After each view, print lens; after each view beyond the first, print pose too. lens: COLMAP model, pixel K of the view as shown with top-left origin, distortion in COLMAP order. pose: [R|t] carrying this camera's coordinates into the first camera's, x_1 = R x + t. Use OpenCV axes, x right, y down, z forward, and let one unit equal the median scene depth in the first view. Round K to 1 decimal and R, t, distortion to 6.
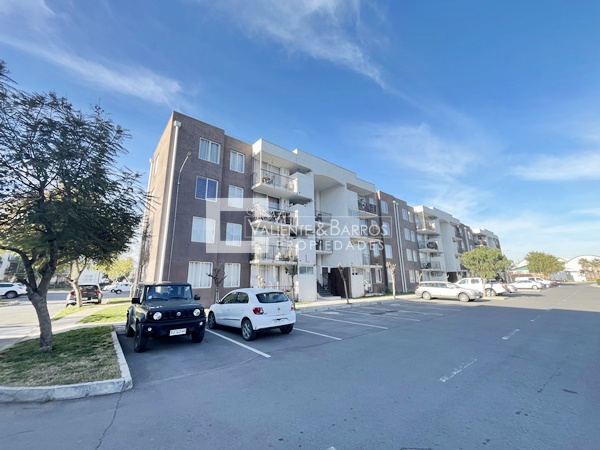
lens RADIAL K [[240.3, 0, 301.2], [0, 240.3, 224.7], [0, 0, 1]] dist [-0.006419, -0.000097]
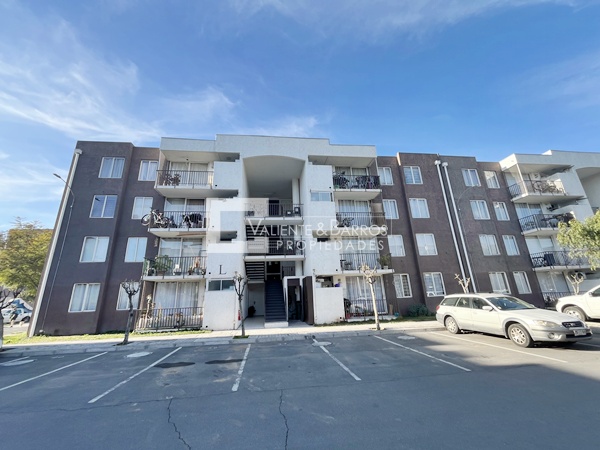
lens RADIAL K [[240.3, 0, 297.8], [0, 240.3, 225.3], [0, 0, 1]] dist [-0.006419, -0.000097]
pose [[0.843823, -0.175322, -0.507174, 0.526516], [0.149963, 0.984511, -0.090826, 0.092881], [0.515242, 0.000584, 0.857045, 0.413227]]
